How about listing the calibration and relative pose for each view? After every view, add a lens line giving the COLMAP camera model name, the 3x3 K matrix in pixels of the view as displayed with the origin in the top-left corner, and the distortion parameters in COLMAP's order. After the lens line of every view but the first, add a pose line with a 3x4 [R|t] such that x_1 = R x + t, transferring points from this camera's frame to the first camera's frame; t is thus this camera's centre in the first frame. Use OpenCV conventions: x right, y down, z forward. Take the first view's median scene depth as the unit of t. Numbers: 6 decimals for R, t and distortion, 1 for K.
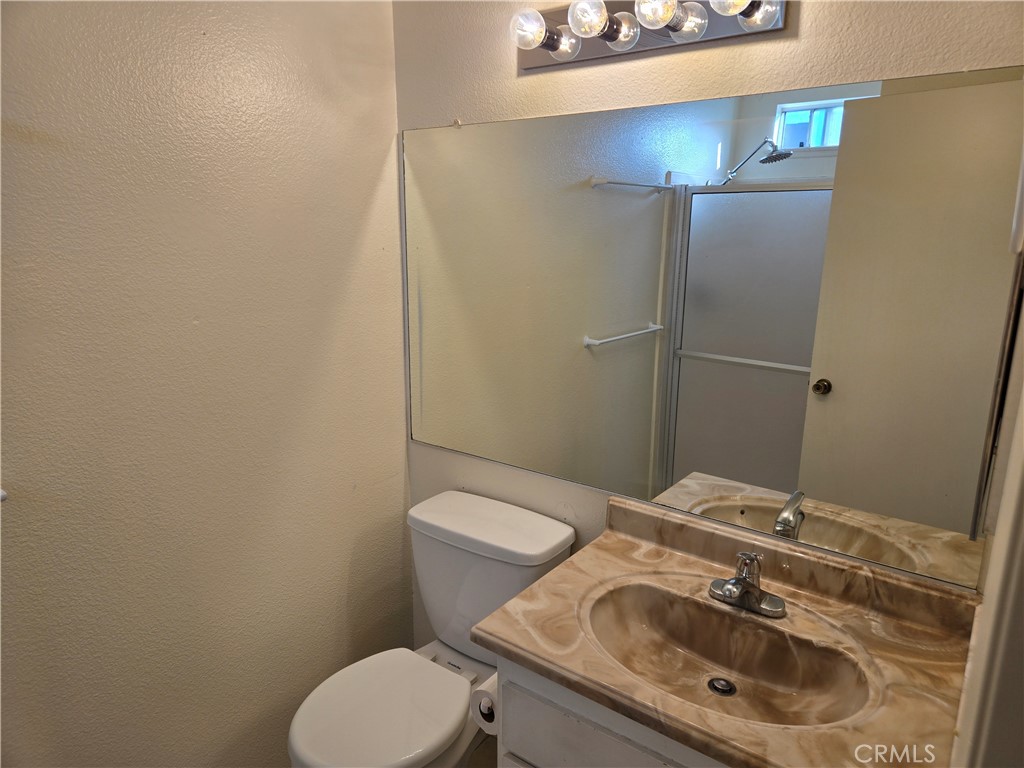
lens RADIAL K [[685.2, 0, 512.0], [0, 685.2, 384.0], [0, 0, 1]] dist [0.088540, -0.075293]
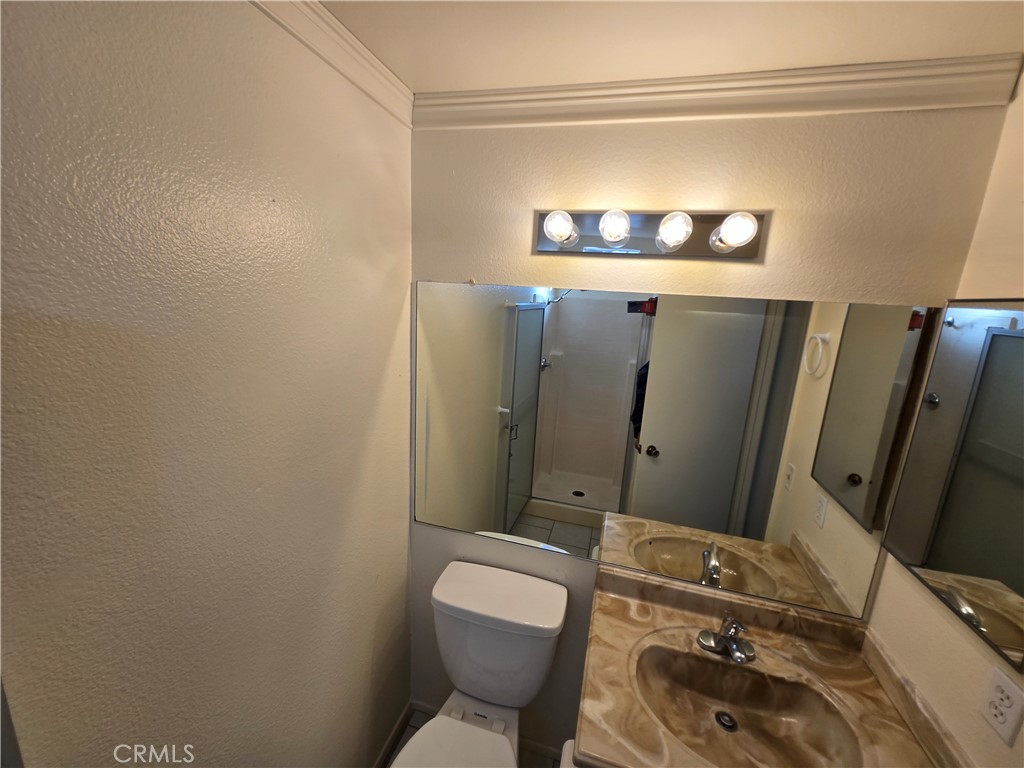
lens RADIAL K [[401.9, 0, 513.3], [0, 401.9, 377.6], [0, 0, 1]] dist [0.001194, 0.000164]
pose [[0.932681, -0.028358, 0.359586, -0.334991], [0.034392, 0.999354, -0.010394, -0.235652], [-0.359059, 0.022061, 0.933054, 0.364850]]
